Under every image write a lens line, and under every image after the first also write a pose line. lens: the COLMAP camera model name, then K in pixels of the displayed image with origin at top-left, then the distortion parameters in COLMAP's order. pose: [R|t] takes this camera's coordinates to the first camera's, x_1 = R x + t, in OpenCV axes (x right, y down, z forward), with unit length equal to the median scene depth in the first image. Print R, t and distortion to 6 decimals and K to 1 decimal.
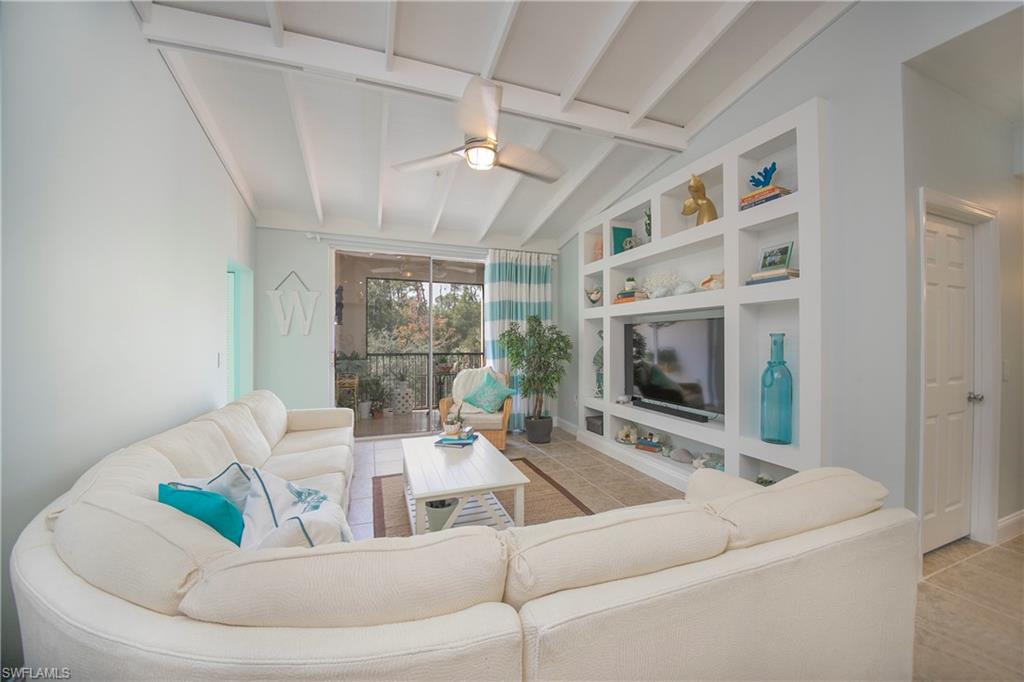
lens RADIAL K [[376.1, 0, 514.3], [0, 376.1, 342.5], [0, 0, 1]] dist [-0.001871, -0.000043]
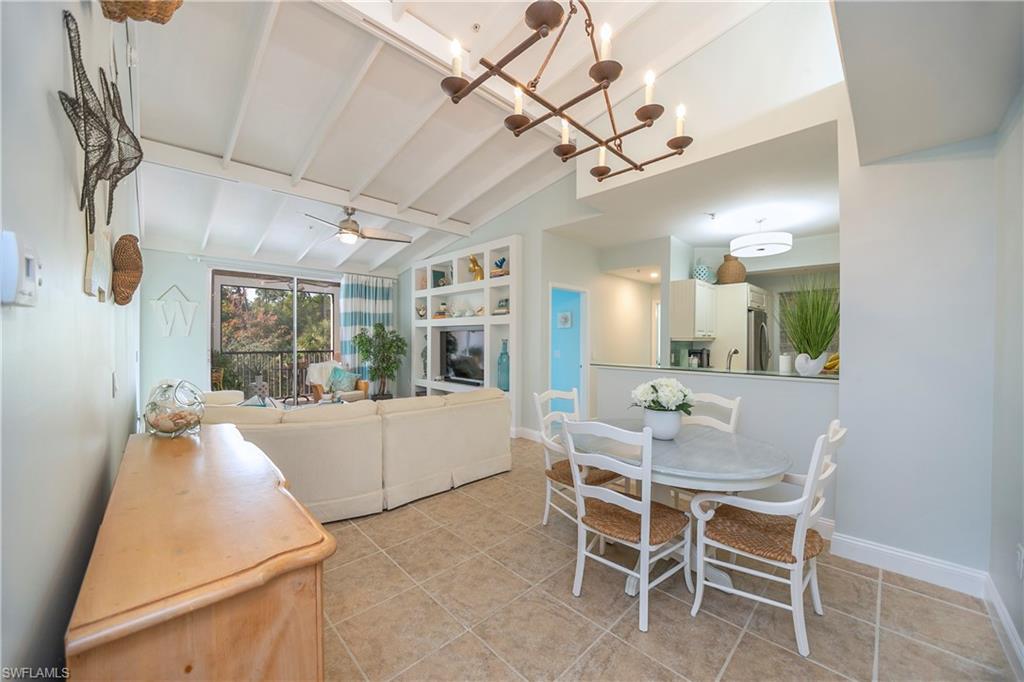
lens RADIAL K [[367.8, 0, 513.8], [0, 367.8, 342.3], [0, 0, 1]] dist [-0.001385, -0.000048]
pose [[0.915107, 0.001369, 0.403209, -0.047958], [-0.003433, 0.999984, 0.004396, -0.009879], [-0.403197, -0.005407, 0.915097, -0.534329]]
